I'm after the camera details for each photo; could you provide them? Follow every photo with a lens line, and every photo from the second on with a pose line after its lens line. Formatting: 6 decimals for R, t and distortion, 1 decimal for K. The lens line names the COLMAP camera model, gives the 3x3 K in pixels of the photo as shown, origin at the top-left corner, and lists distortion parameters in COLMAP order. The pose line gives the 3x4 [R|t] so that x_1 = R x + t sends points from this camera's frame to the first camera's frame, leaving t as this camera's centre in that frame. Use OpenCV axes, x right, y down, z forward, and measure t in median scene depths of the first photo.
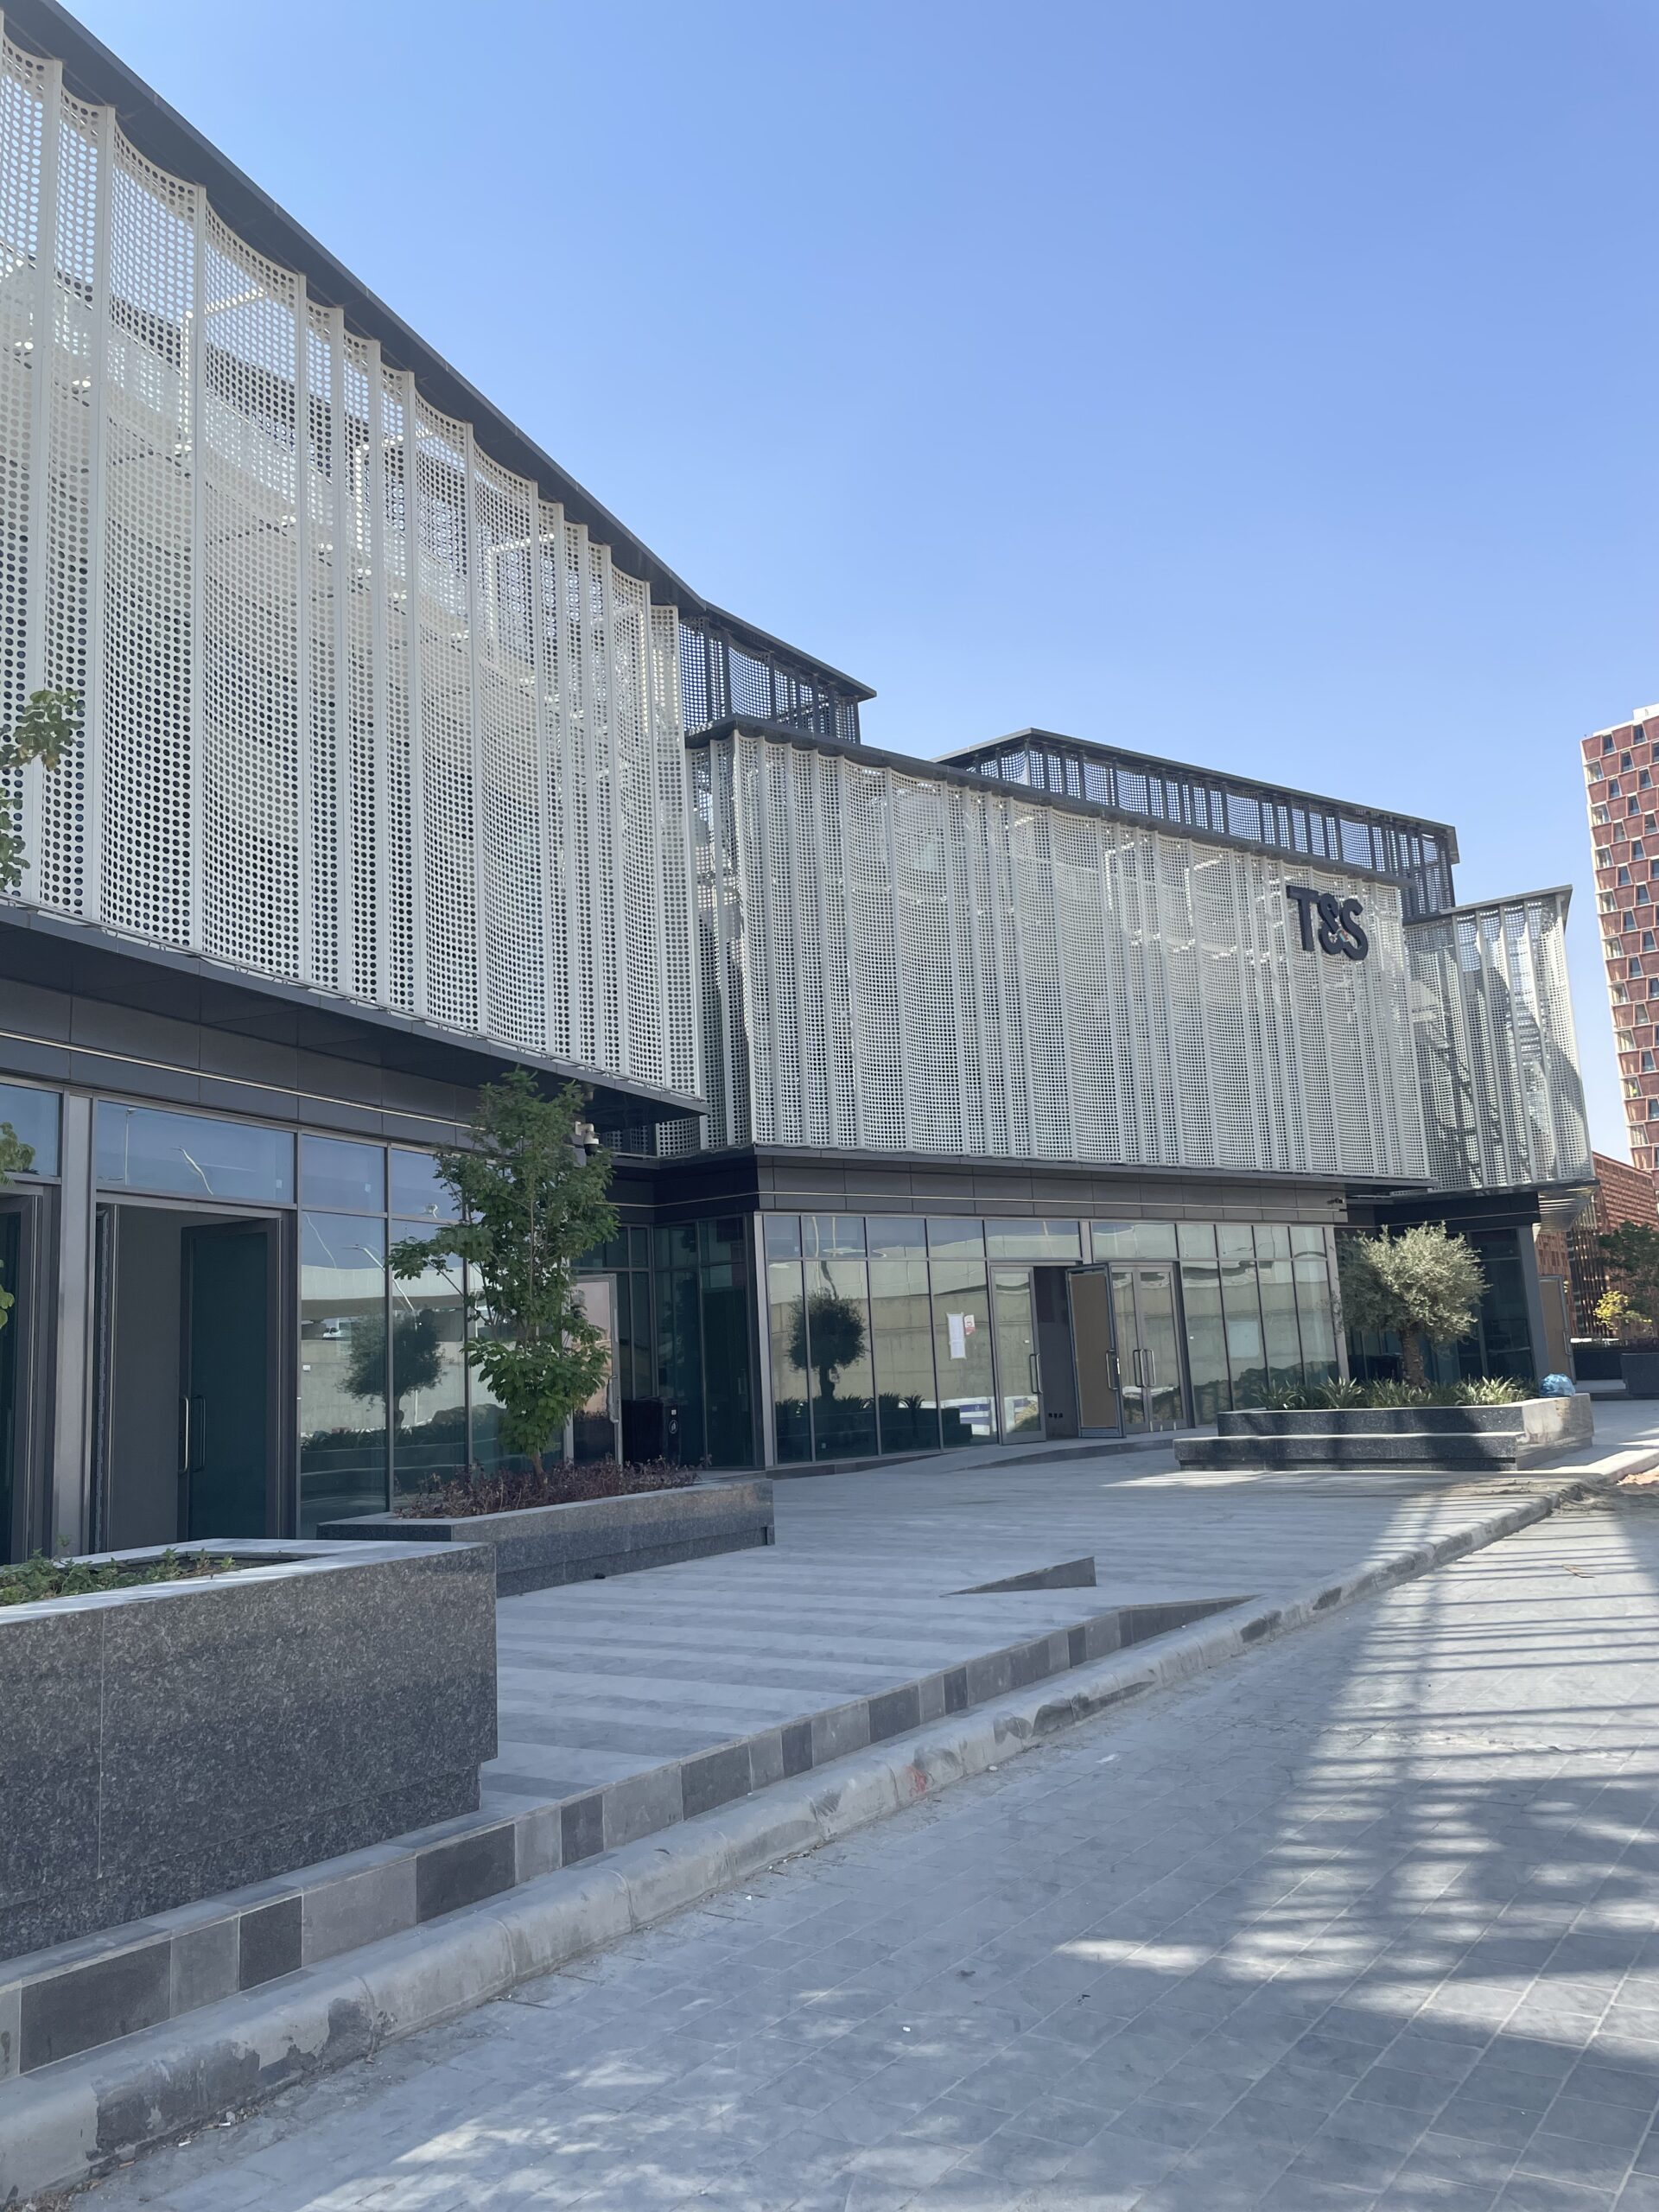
lens RADIAL K [[1680.1, 0, 786.3], [0, 1680.1, 1097.7], [0, 0, 1]] dist [0.082286, -0.129241]
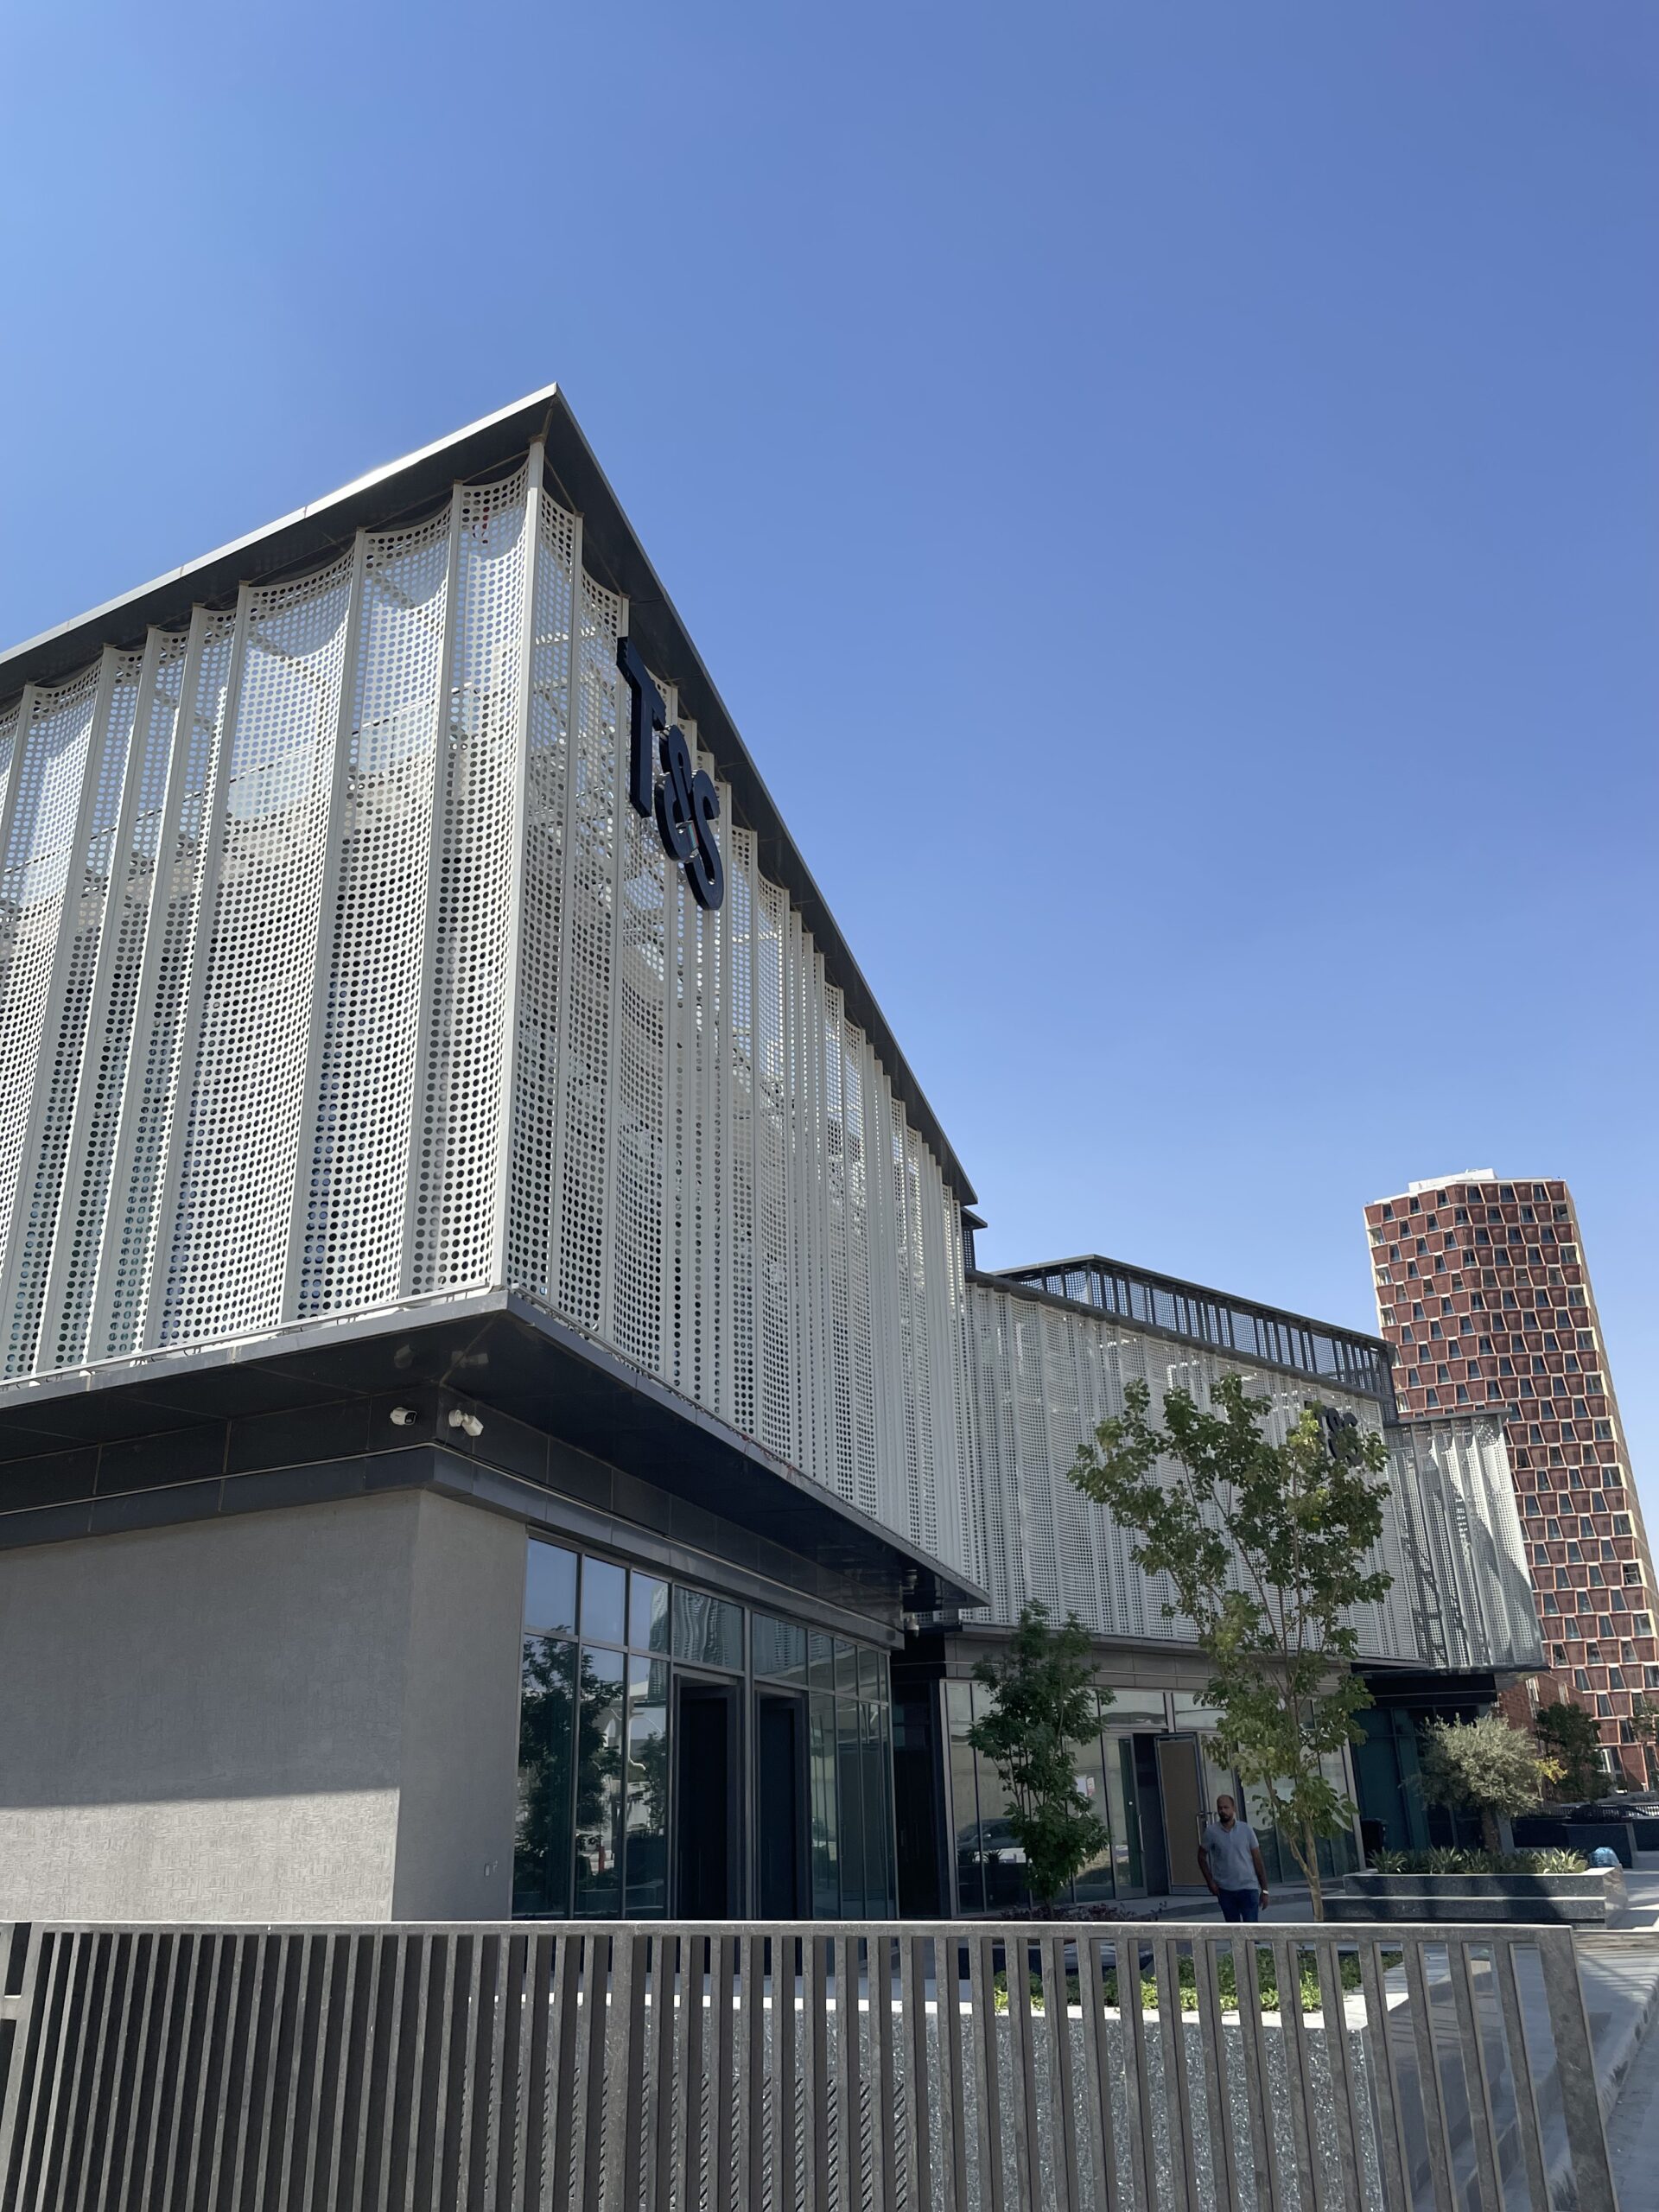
lens RADIAL K [[1680.1, 0, 786.3], [0, 1680.1, 1097.7], [0, 0, 1]] dist [0.082286, -0.129241]
pose [[0.991301, 0.075495, 0.107809, -0.201617], [-0.048066, 0.970213, -0.237439, -0.028277], [-0.122523, 0.230192, 0.965401, -0.158506]]
